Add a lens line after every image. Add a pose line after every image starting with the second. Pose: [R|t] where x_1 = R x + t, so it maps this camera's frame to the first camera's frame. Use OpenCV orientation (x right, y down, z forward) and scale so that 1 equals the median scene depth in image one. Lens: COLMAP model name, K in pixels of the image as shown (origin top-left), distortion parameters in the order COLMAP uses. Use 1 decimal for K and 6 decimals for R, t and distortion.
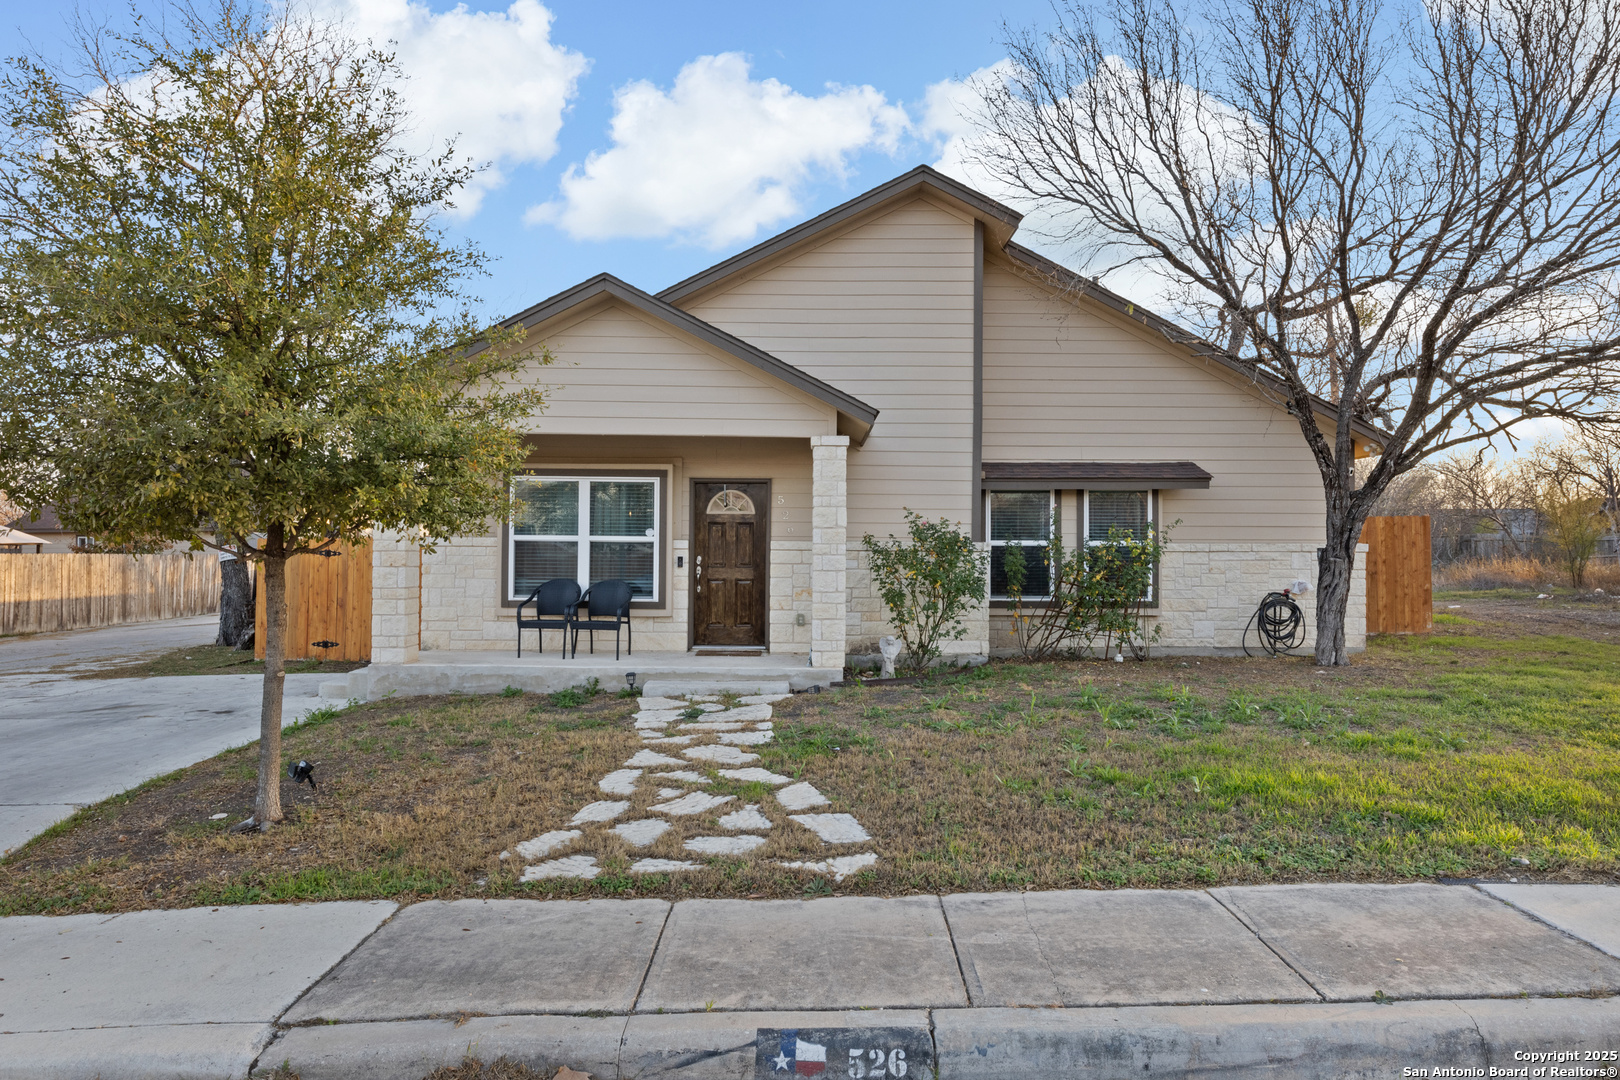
lens RADIAL K [[965.3, 0, 810.0], [0, 965.3, 540.0], [0, 0, 1]] dist [0.008298, 0.000961]
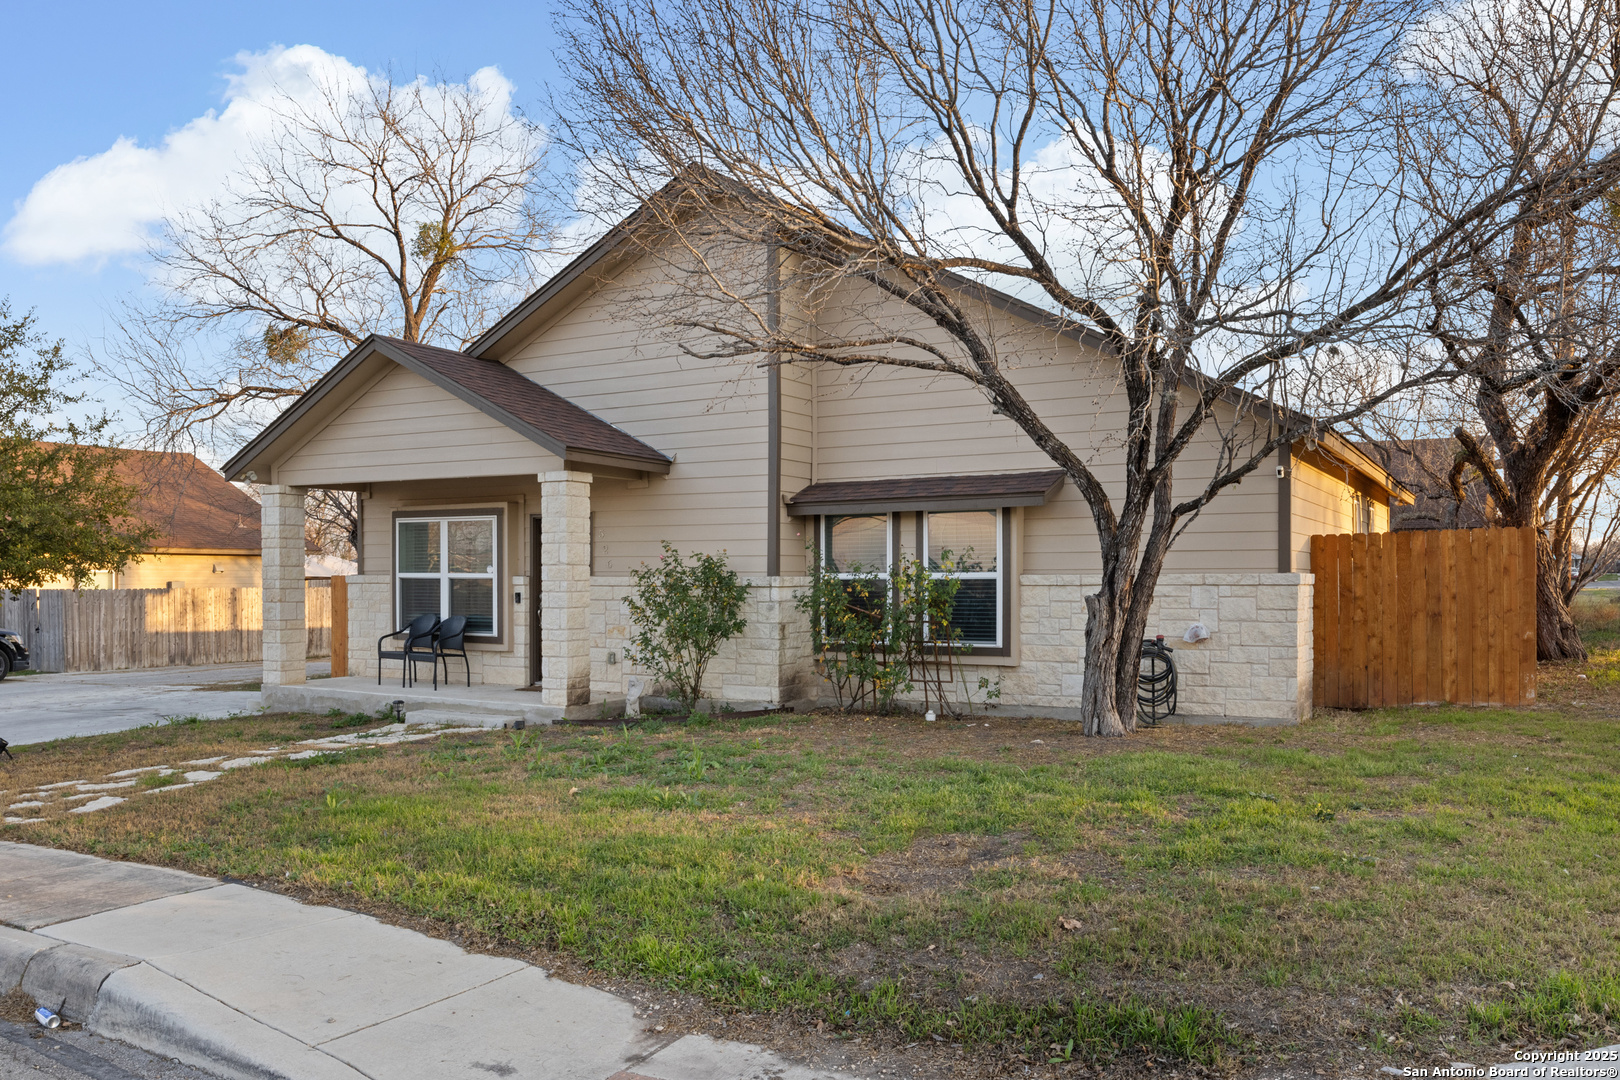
lens RADIAL K [[1253.0, 0, 810.0], [0, 1253.0, 540.0], [0, 0, 1]] dist [-0.002316, -0.001484]
pose [[0.851234, -0.022535, -0.524301, 0.831858], [0.012041, 0.999653, -0.023418, -0.003691], [0.524647, 0.013621, 0.851211, 0.036555]]
